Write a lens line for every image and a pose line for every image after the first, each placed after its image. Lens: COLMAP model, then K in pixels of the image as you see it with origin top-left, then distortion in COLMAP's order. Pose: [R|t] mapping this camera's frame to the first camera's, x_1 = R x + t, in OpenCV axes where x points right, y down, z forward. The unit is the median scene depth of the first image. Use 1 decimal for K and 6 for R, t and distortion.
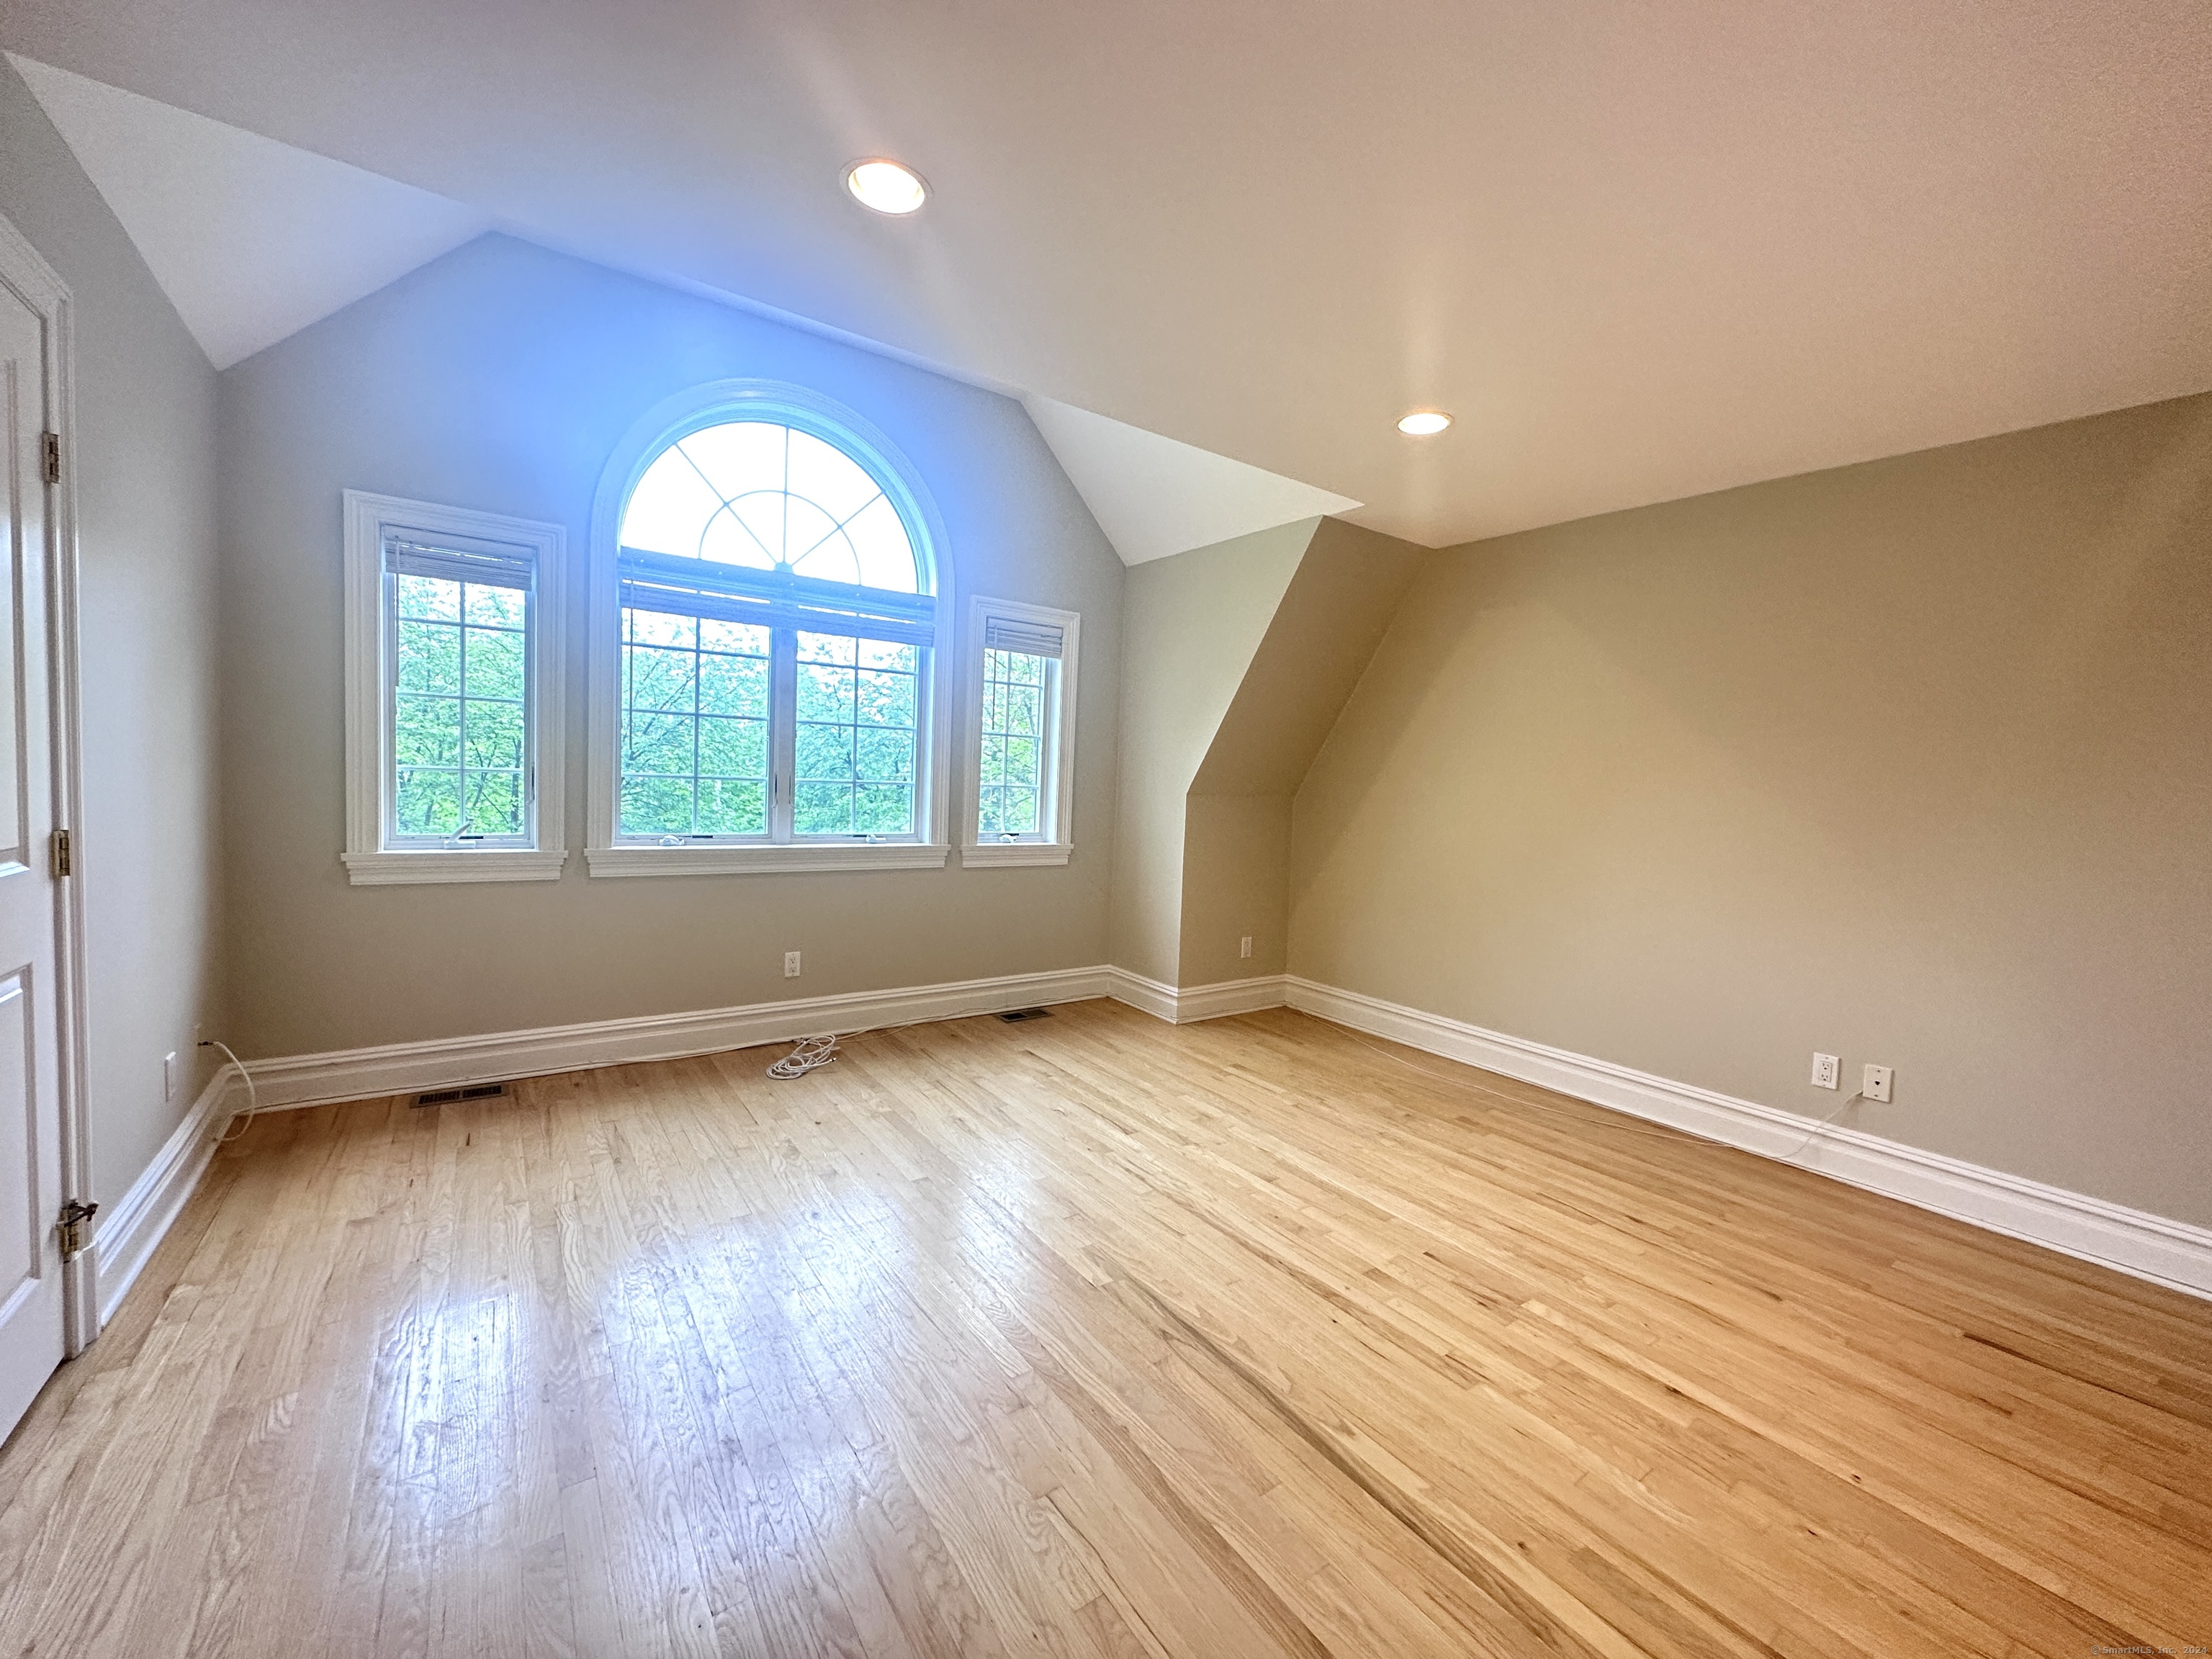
lens RADIAL K [[886.8, 0, 1110.0], [0, 886.8, 829.2], [0, 0, 1]] dist [-0.000279, -0.000853]
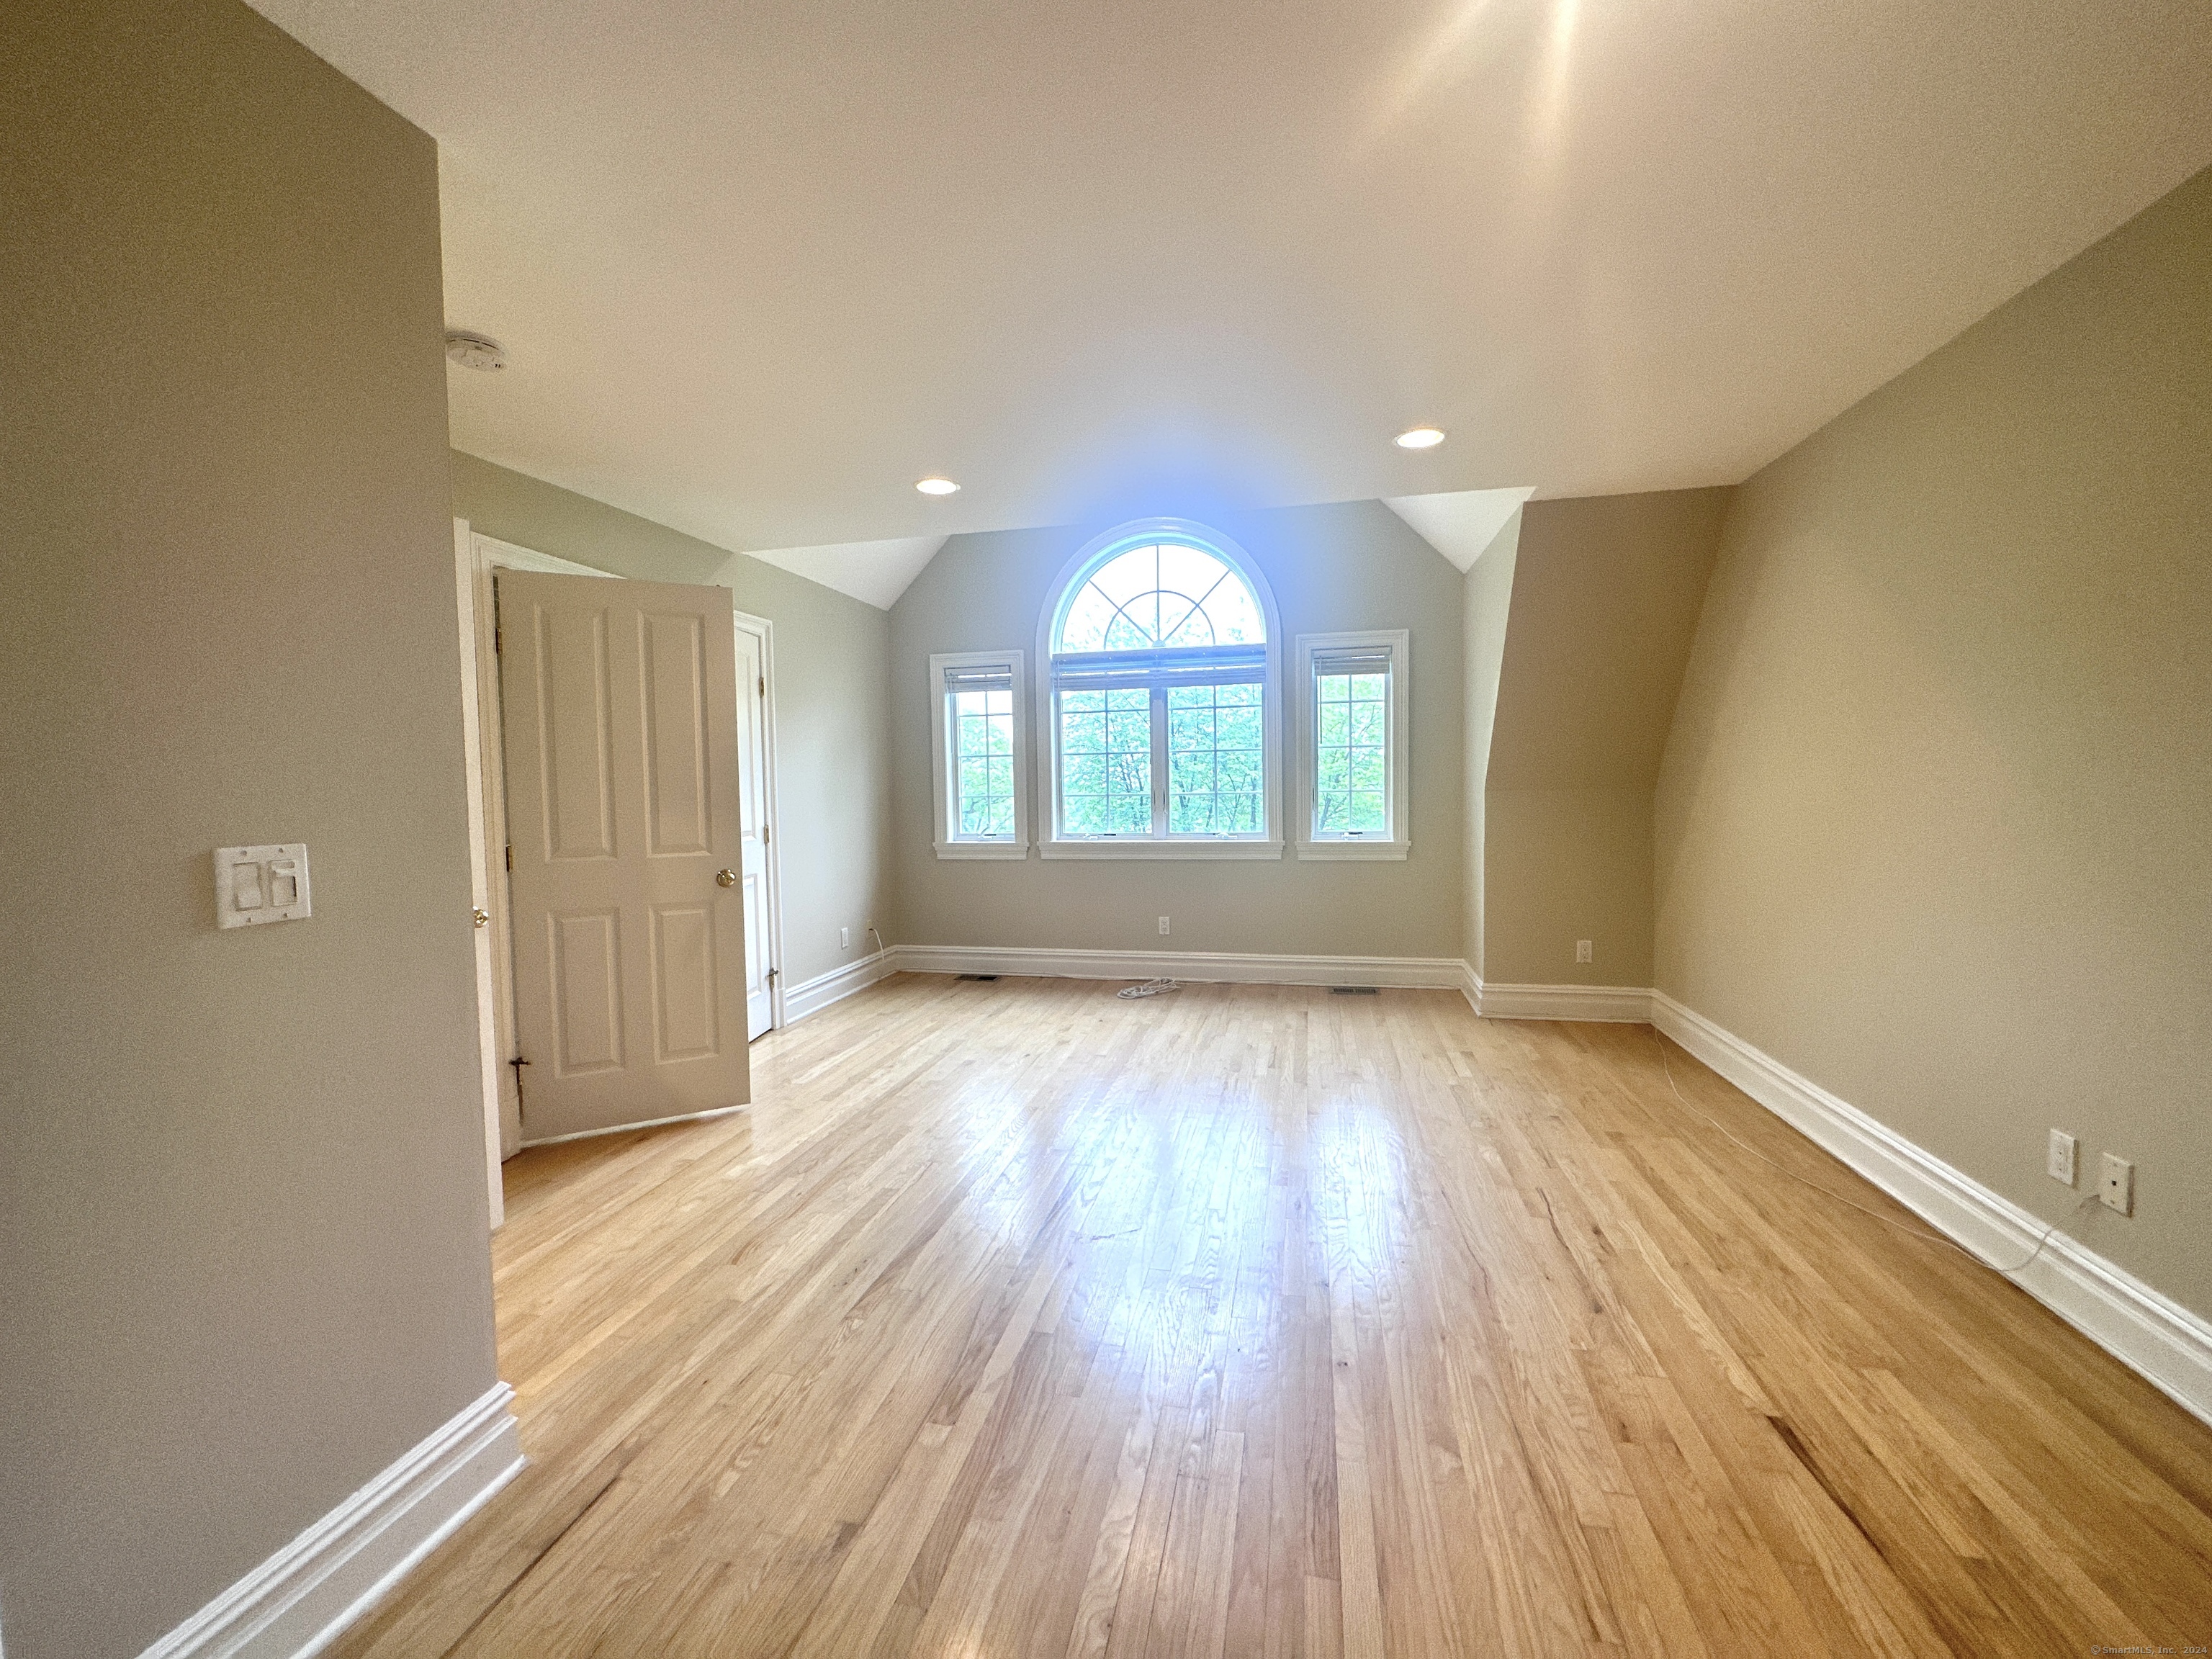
lens RADIAL K [[886.8, 0, 1106.2], [0, 886.8, 825.5], [0, 0, 1]] dist [-0.000279, -0.000853]
pose [[0.662242, -0.017779, -0.749079, 0.673173], [0.000274, 0.999724, -0.023486, 0.029249], [0.749290, 0.015348, 0.662064, 0.002945]]
